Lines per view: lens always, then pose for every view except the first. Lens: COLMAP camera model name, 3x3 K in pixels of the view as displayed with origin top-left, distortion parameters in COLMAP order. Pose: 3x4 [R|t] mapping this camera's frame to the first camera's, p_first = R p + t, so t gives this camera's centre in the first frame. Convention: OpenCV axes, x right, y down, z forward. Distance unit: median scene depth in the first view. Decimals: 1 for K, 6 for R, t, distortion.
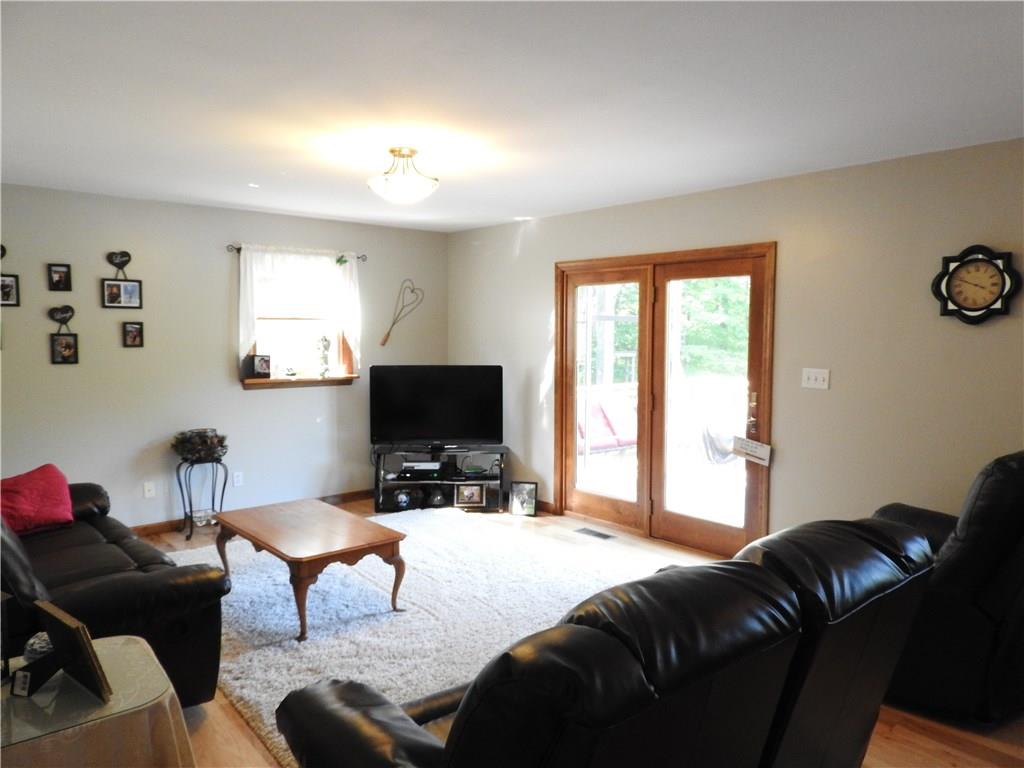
lens RADIAL K [[728.6, 0, 514.4], [0, 728.6, 380.7], [0, 0, 1]] dist [0.017272, -0.008276]
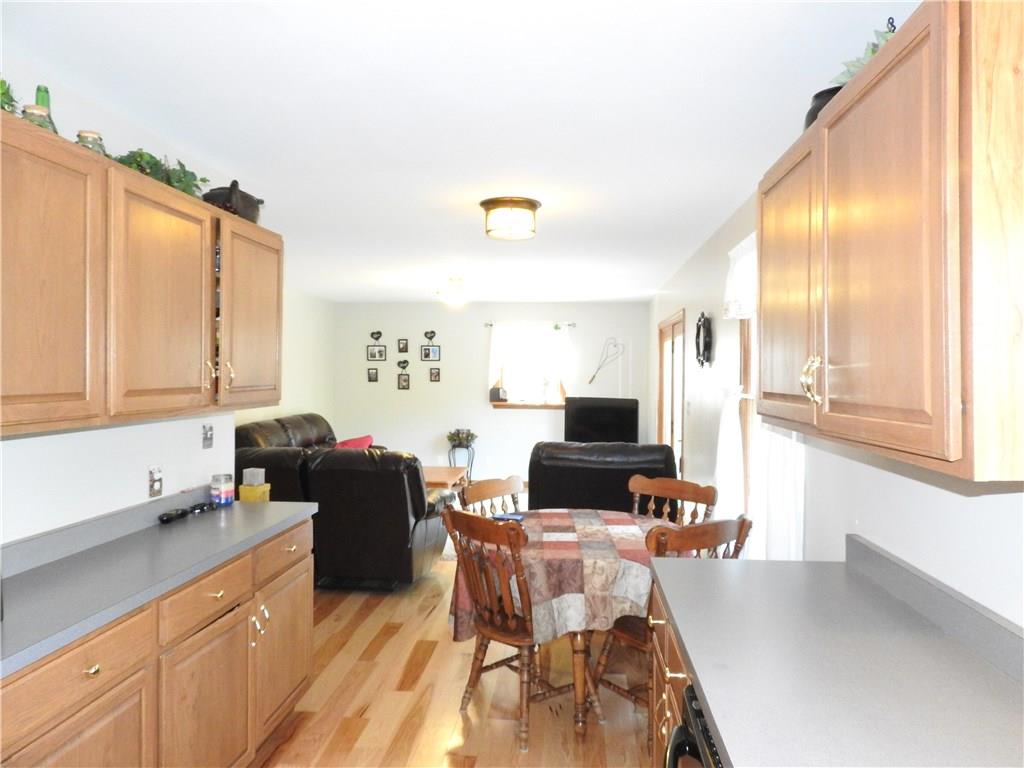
lens RADIAL K [[728.6, 0, 510.2], [0, 728.6, 381.4], [0, 0, 1]] dist [0.017272, -0.008276]
pose [[0.713579, 0.004375, -0.700561, 0.919615], [-0.054576, 0.997289, -0.049362, 0.034680], [0.698445, 0.073458, 0.711883, -0.184876]]
